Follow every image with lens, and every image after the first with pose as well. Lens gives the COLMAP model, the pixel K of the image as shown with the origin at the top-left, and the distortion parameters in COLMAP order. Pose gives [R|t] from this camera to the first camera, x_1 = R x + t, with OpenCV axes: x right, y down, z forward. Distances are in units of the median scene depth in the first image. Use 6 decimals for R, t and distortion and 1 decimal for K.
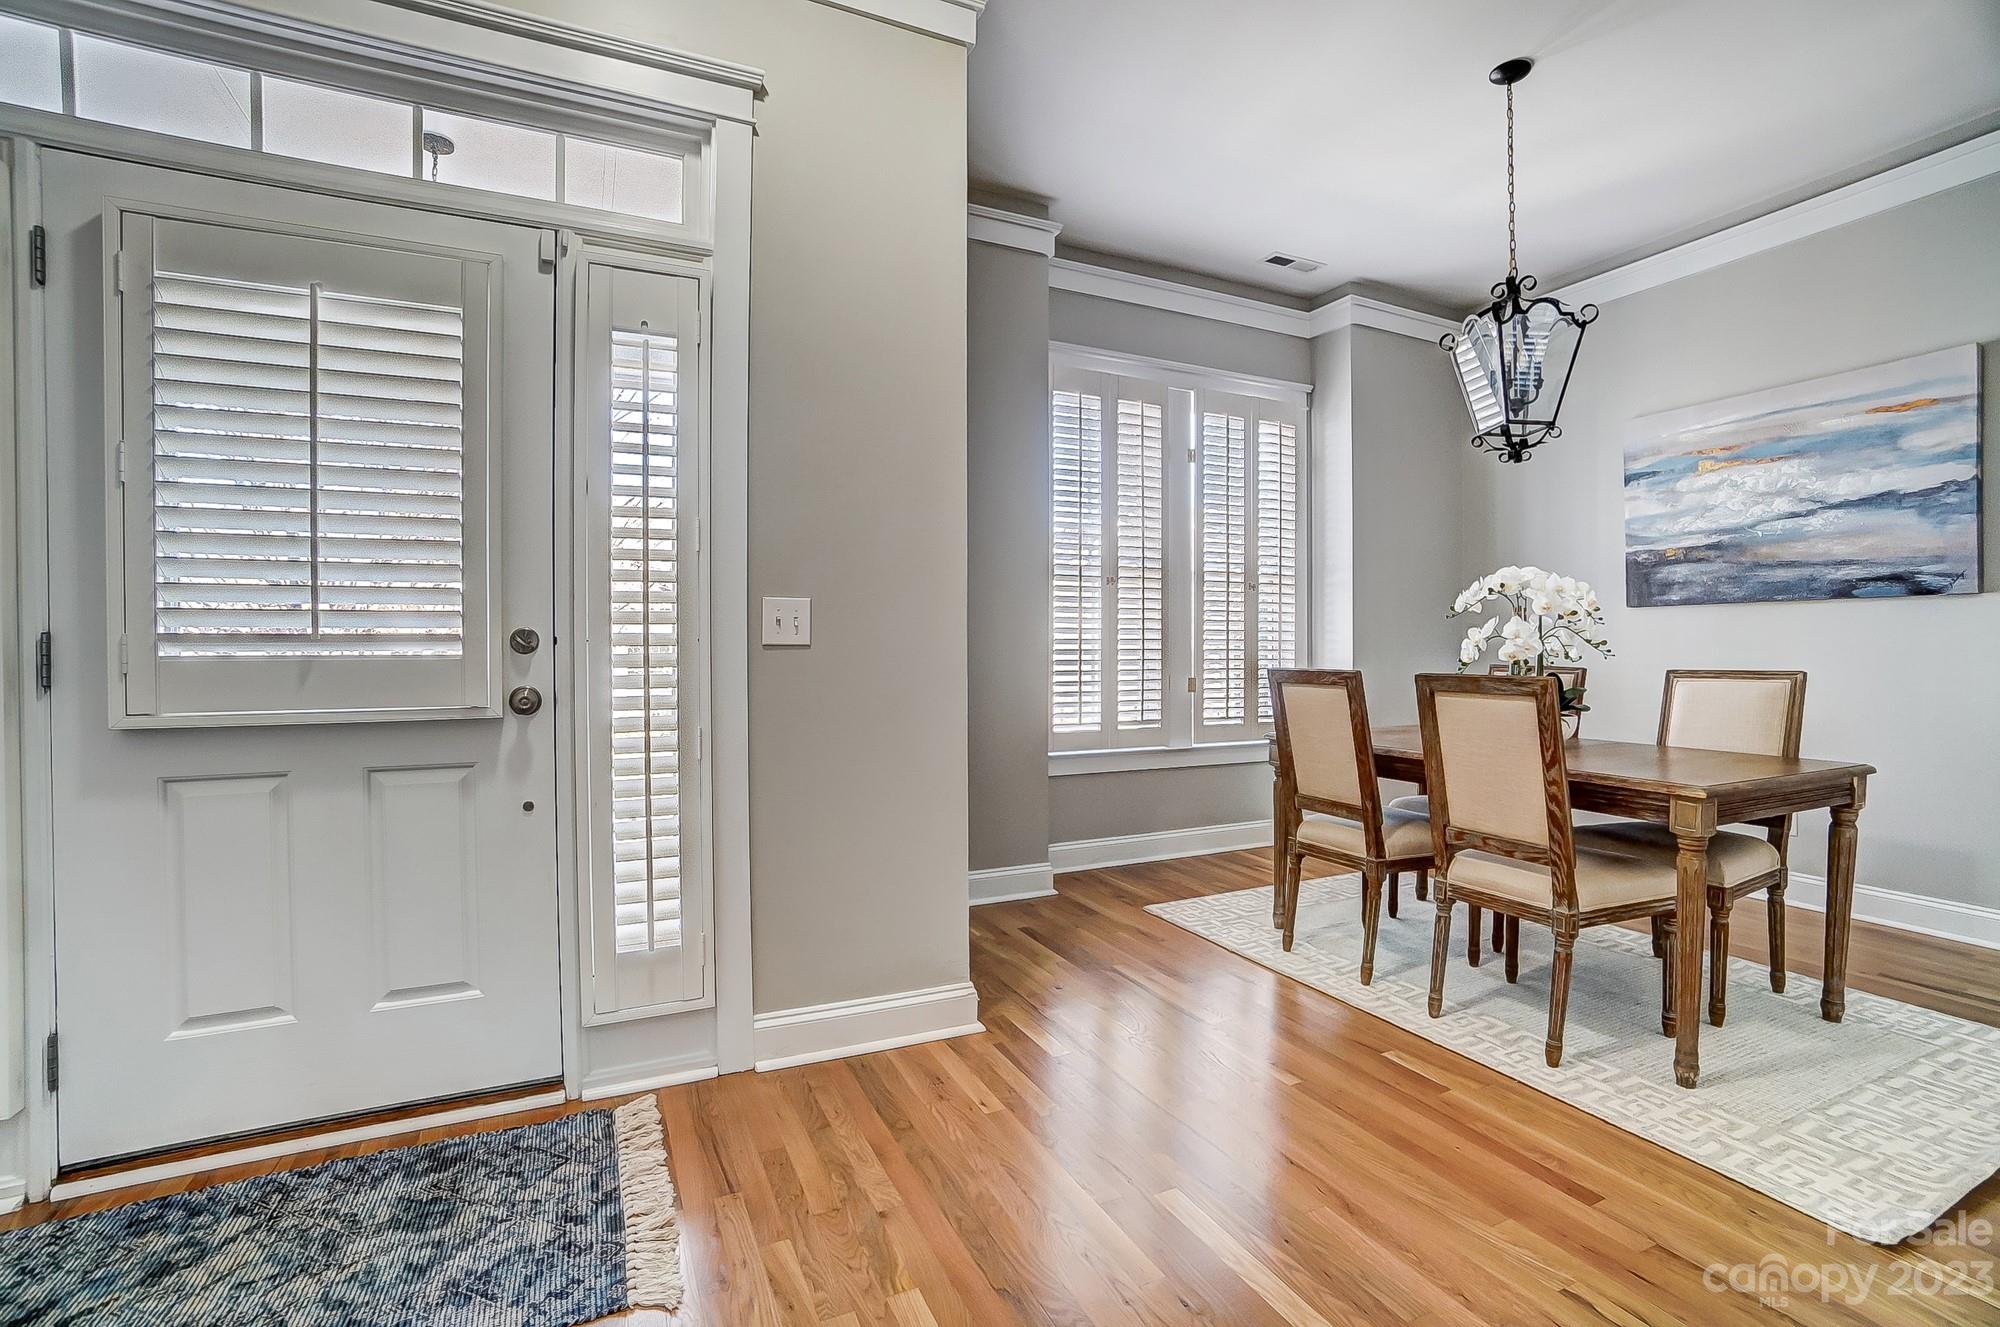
lens RADIAL K [[887.3, 0, 991.7], [0, 887.3, 655.5], [0, 0, 1]] dist [-0.069073, 0.025799]
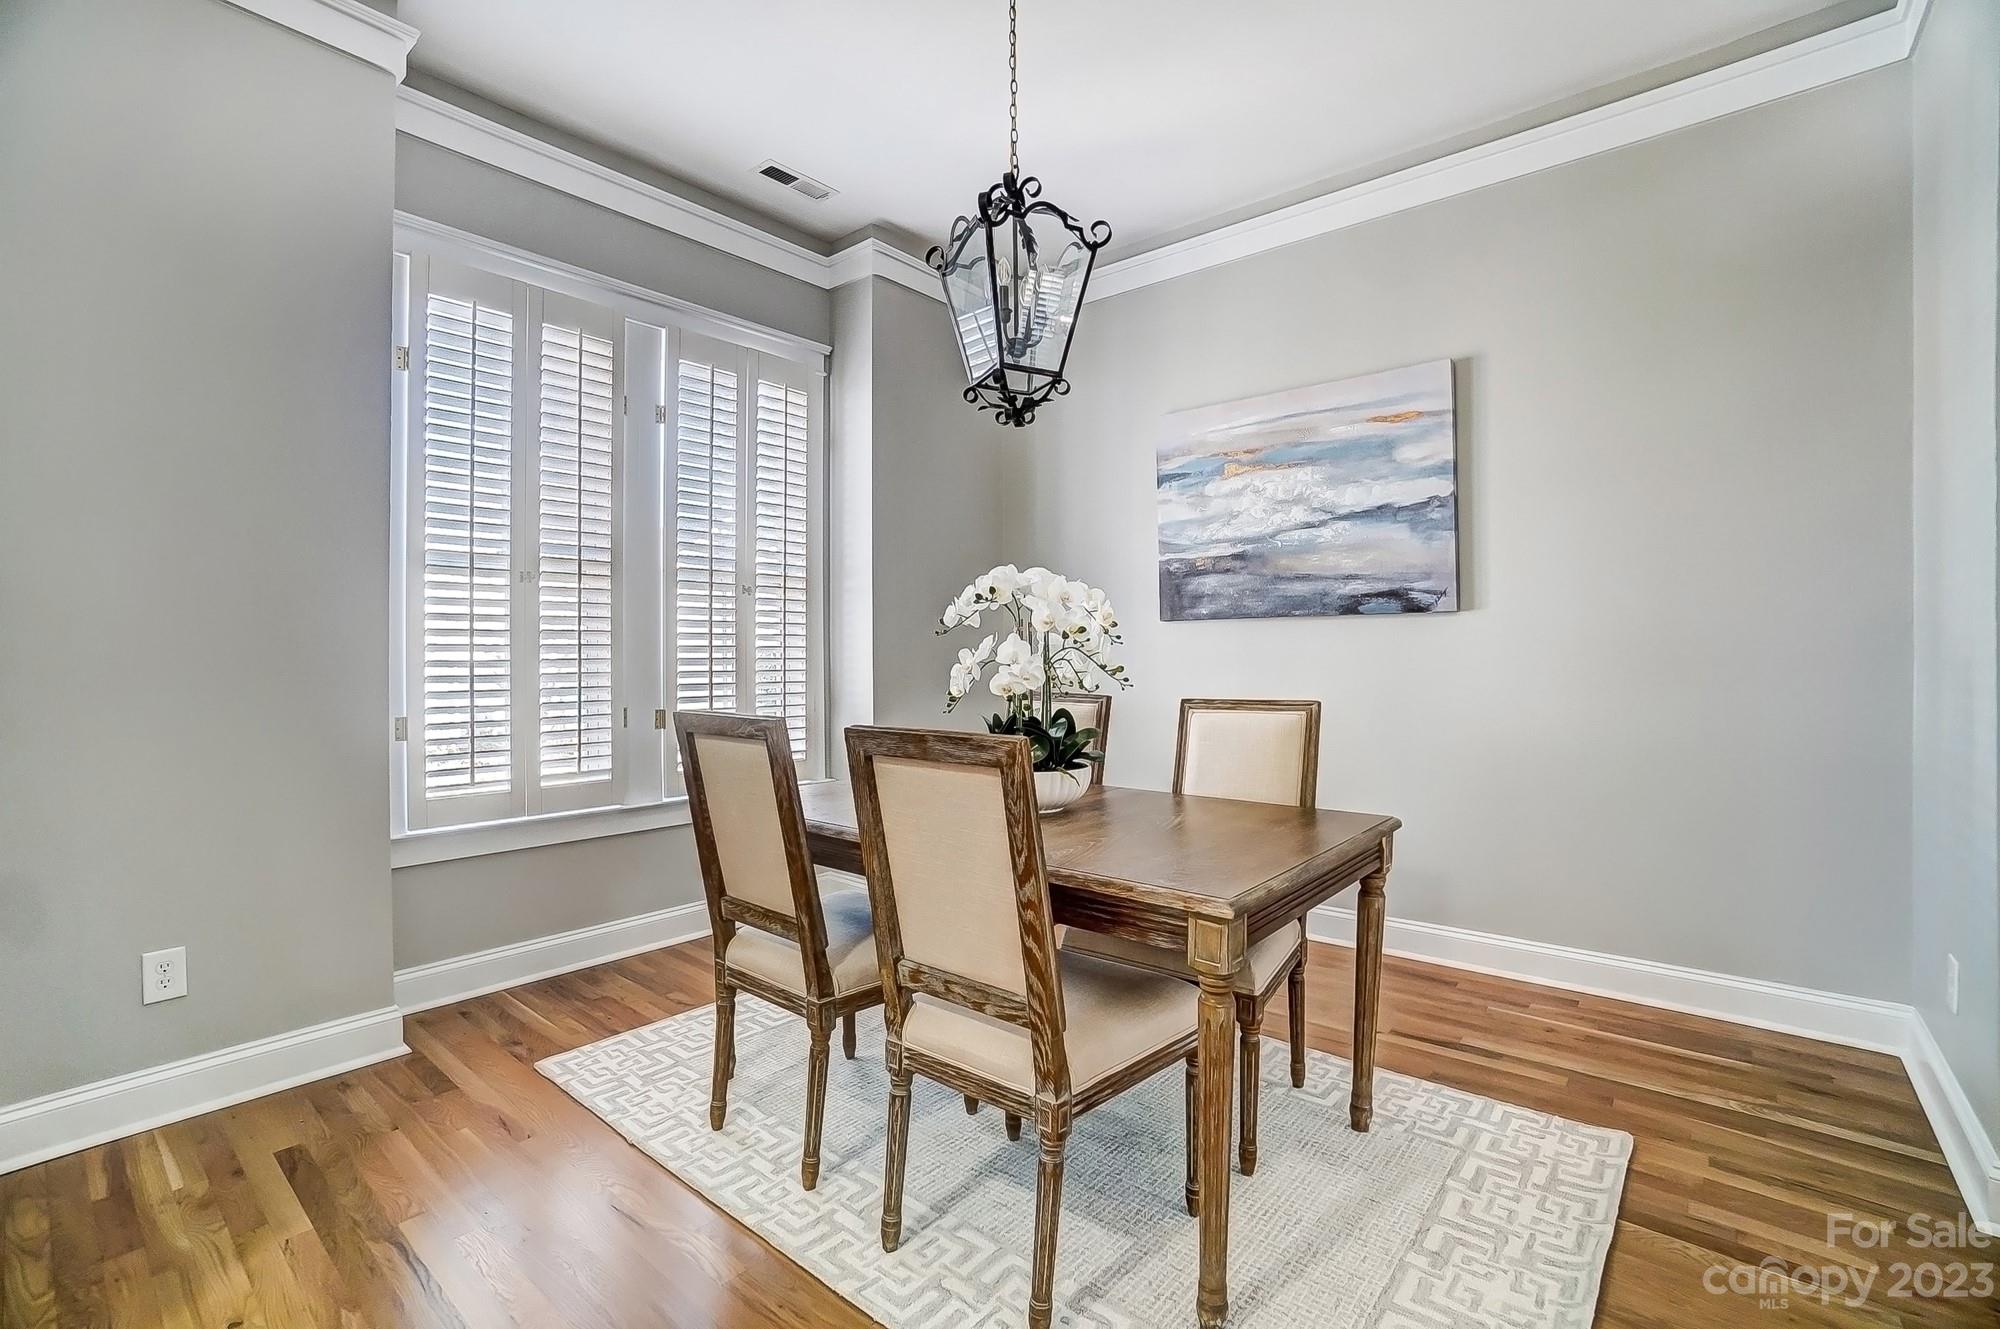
lens RADIAL K [[887.3, 0, 991.7], [0, 887.3, 656.5], [0, 0, 1]] dist [-0.069073, 0.025799]
pose [[0.909841, -0.004843, 0.414929, 0.279898], [0.007833, 0.999954, -0.005504, -0.022229], [-0.414883, 0.008257, 0.909837, 0.332937]]
